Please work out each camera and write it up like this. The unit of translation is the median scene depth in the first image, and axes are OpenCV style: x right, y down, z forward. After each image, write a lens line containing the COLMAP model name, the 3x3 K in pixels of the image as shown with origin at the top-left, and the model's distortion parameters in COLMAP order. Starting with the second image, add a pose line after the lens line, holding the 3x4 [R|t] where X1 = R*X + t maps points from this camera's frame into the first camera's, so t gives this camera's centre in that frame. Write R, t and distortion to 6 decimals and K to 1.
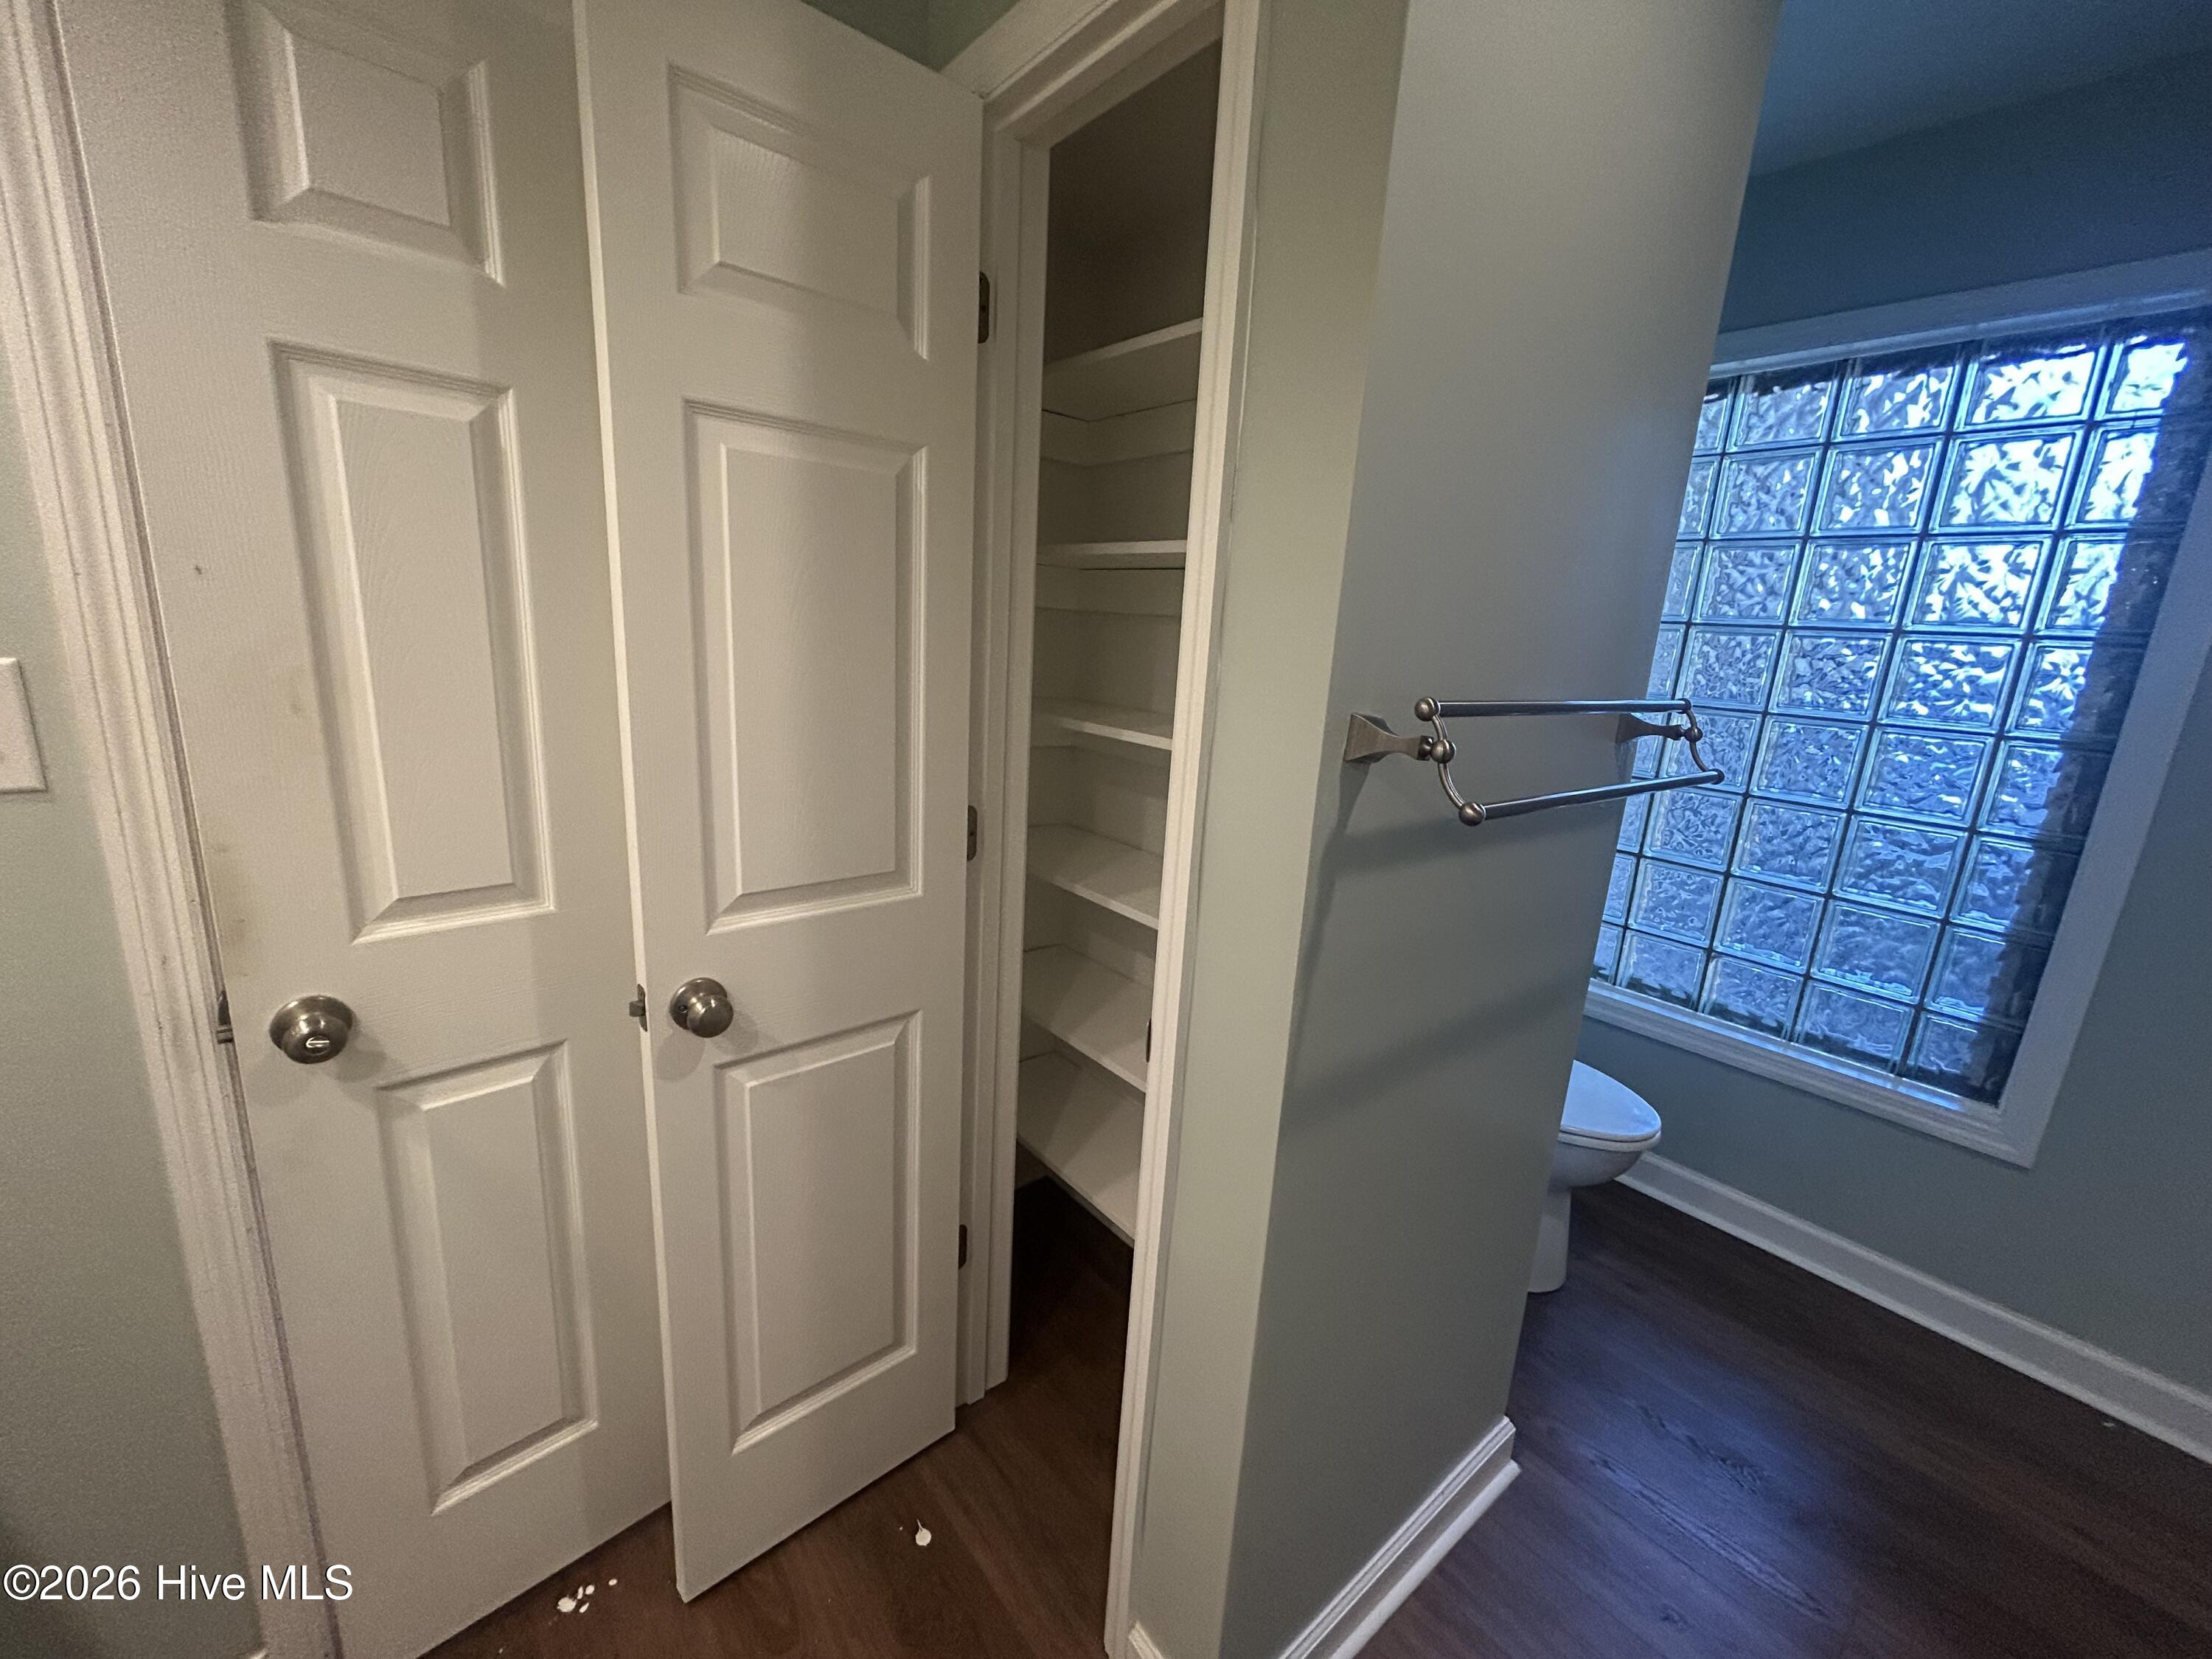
lens RADIAL K [[887.0, 0, 1099.7], [0, 887.0, 829.0], [0, 0, 1]] dist [0.000055, -0.000157]
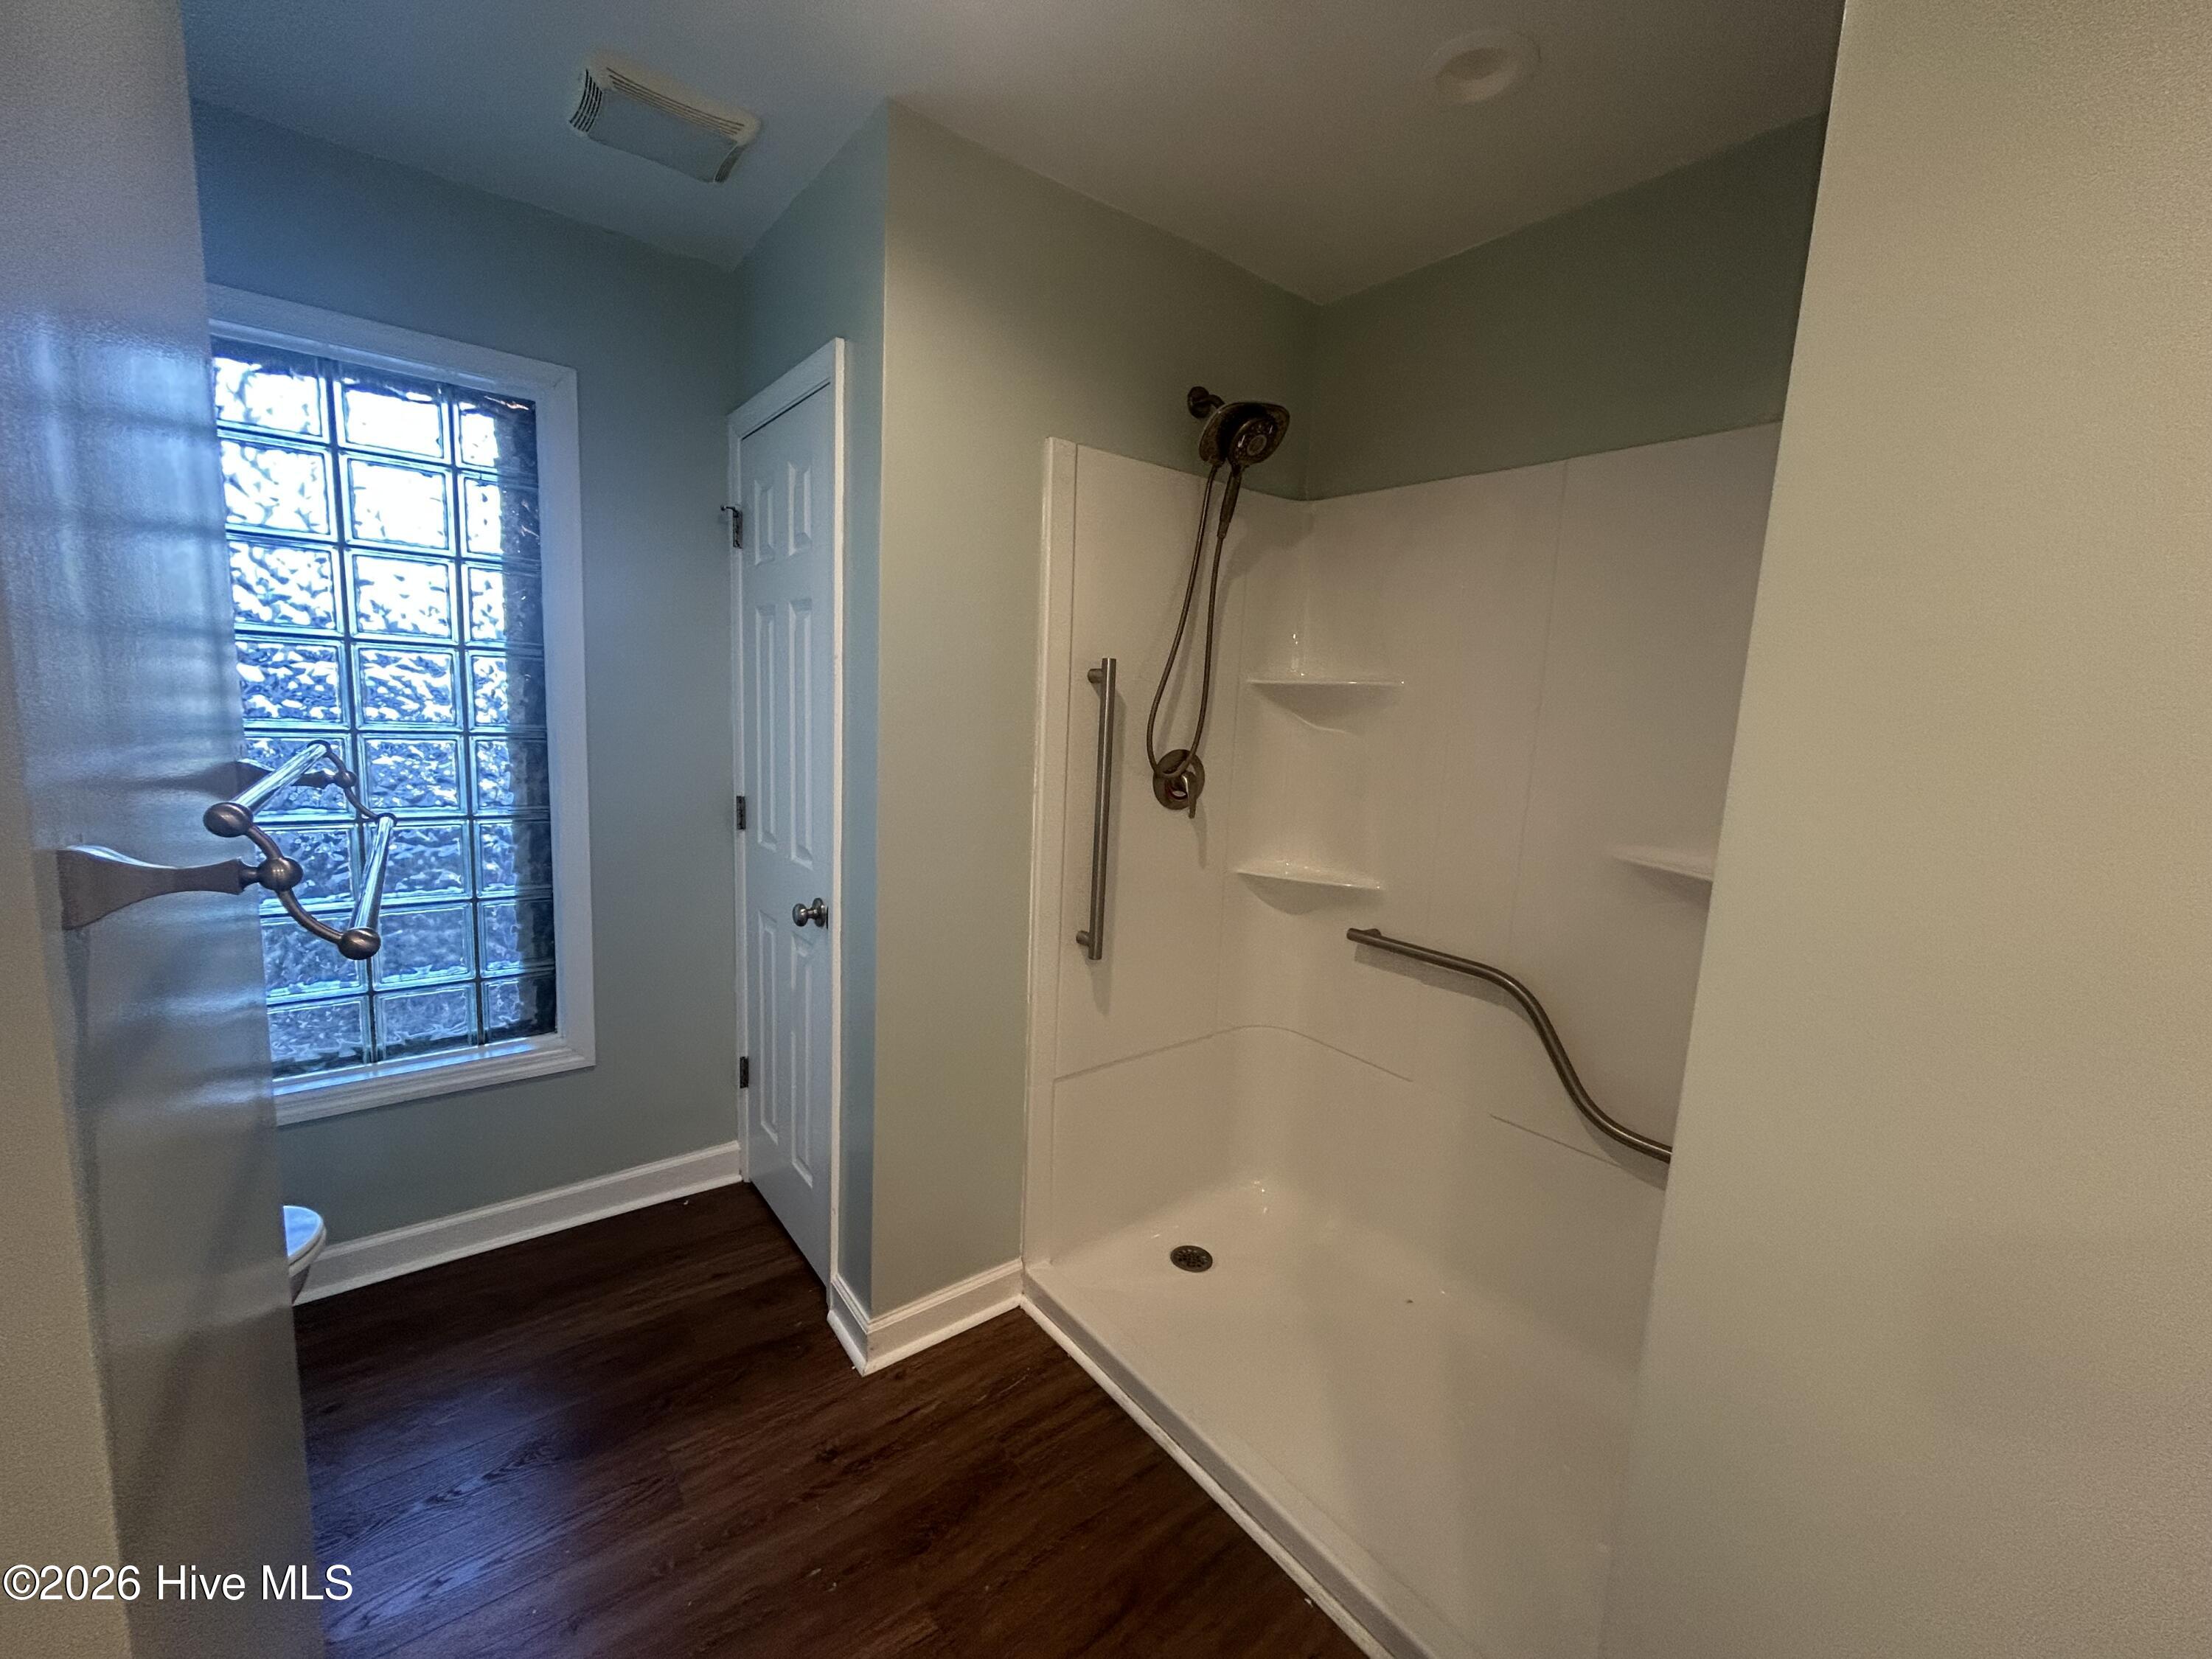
lens RADIAL K [[887.0, 0, 1102.8], [0, 887.0, 833.6], [0, 0, 1]] dist [0.000055, -0.000157]
pose [[0.018928, -0.193000, 0.981016, -0.117024], [0.183077, 0.965271, 0.186370, -0.039544], [-0.982916, 0.176074, 0.053605, 0.141337]]
